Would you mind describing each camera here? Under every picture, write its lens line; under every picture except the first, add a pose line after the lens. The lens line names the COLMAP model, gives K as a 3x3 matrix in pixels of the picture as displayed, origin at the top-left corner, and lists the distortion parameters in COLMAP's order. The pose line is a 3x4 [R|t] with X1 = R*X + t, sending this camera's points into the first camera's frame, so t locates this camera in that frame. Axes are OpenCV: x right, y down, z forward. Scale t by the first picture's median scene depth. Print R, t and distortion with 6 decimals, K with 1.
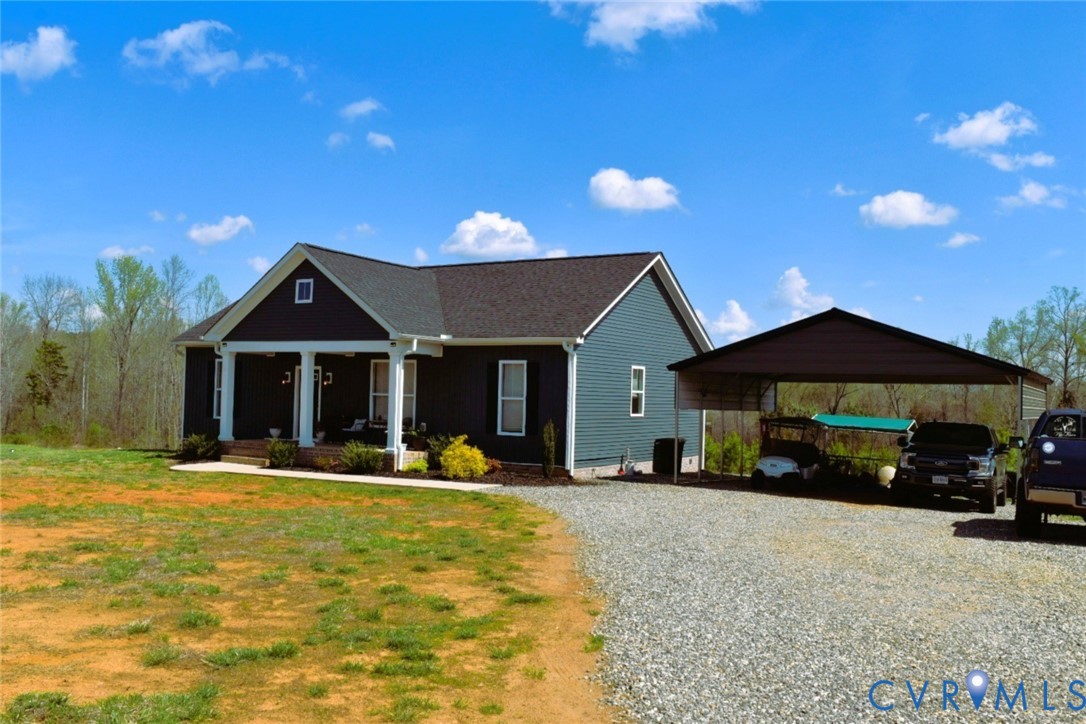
lens RADIAL K [[943.8, 0, 543.0], [0, 943.8, 362.0], [0, 0, 1]] dist [-0.073491, -0.004750]
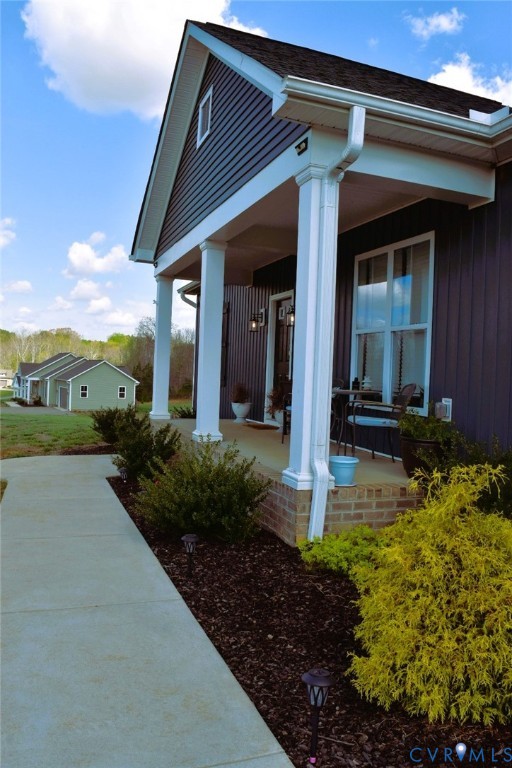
lens RADIAL K [[601.5, 0, 256.0], [0, 601.5, 384.0], [0, 0, 1]] dist [-0.100290, 0.027410]
pose [[0.783063, 0.018169, -0.621677, -0.039953], [-0.000044, 0.999575, 0.029159, 0.049808], [0.621942, -0.022806, 0.782731, 0.737538]]
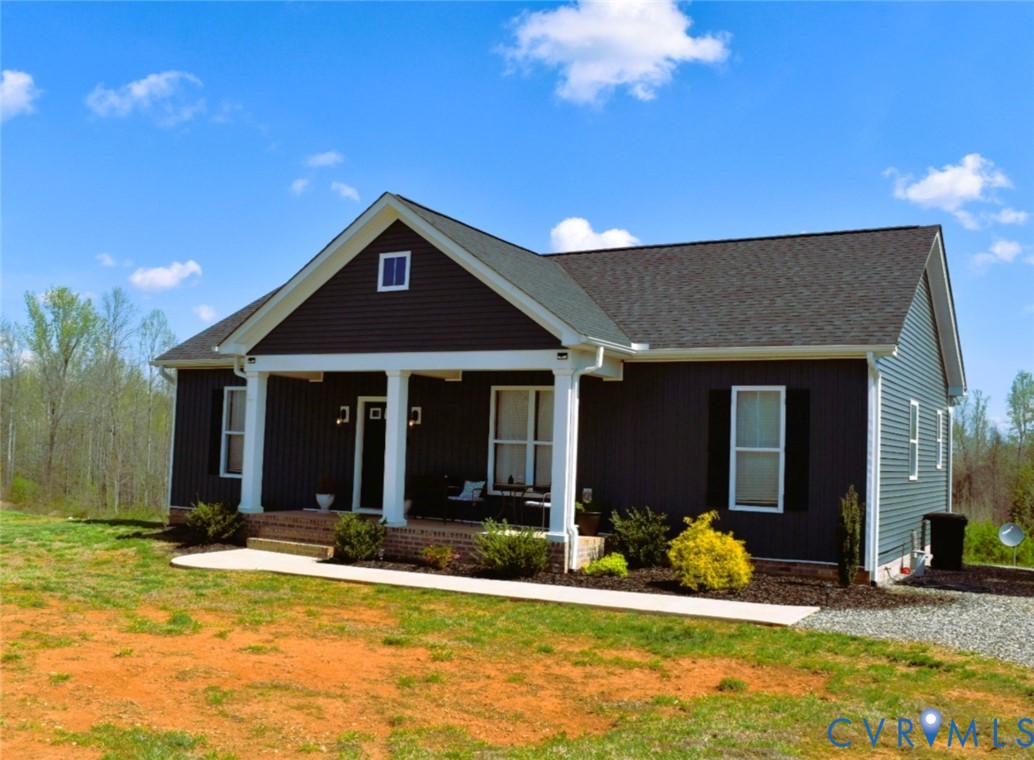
lens RADIAL K [[1000.2, 0, 517.0], [0, 1000.2, 380.0], [0, 0, 1]] dist [-0.085933, 0.010615]
pose [[0.999732, 0.012369, 0.019577, -0.176902], [-0.011643, 0.999254, -0.036820, 0.017525], [-0.020018, 0.036582, 0.999130, 0.331978]]
